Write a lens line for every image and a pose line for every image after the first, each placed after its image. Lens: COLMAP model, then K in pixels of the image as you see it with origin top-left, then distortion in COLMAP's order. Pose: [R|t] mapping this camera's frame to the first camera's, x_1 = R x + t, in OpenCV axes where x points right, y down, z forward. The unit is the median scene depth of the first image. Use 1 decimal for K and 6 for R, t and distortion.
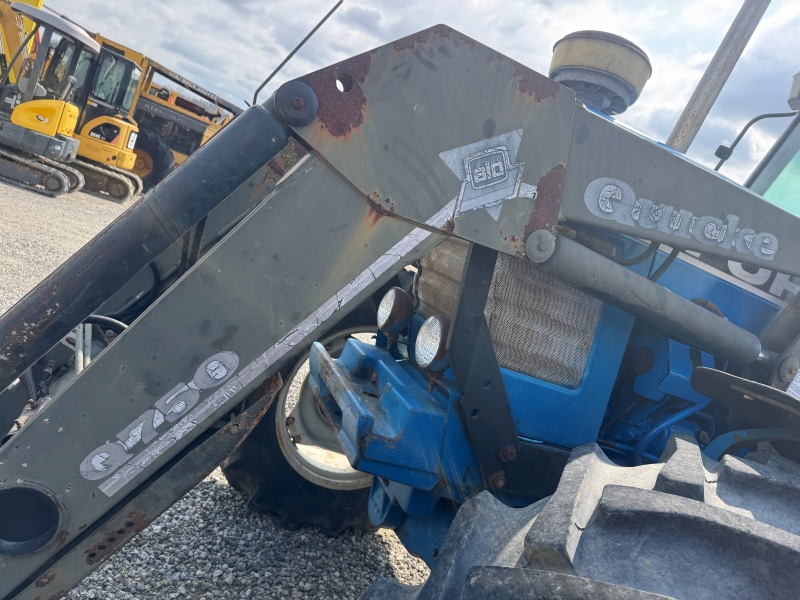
lens RADIAL K [[558.8, 0, 400.0], [0, 558.8, 300.0], [0, 0, 1]] dist [0.085882, -0.102553]
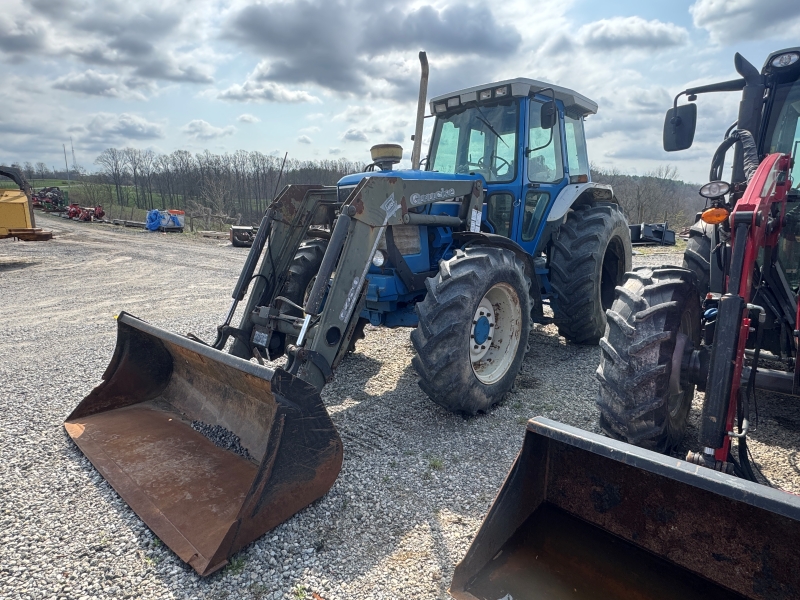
lens RADIAL K [[558.8, 0, 400.0], [0, 558.8, 300.0], [0, 0, 1]] dist [0.085882, -0.102553]
pose [[0.810435, -0.432105, 0.395575, -1.645526], [0.371721, 0.901198, 0.222856, -0.506696], [-0.452789, -0.033567, 0.890986, -2.540138]]
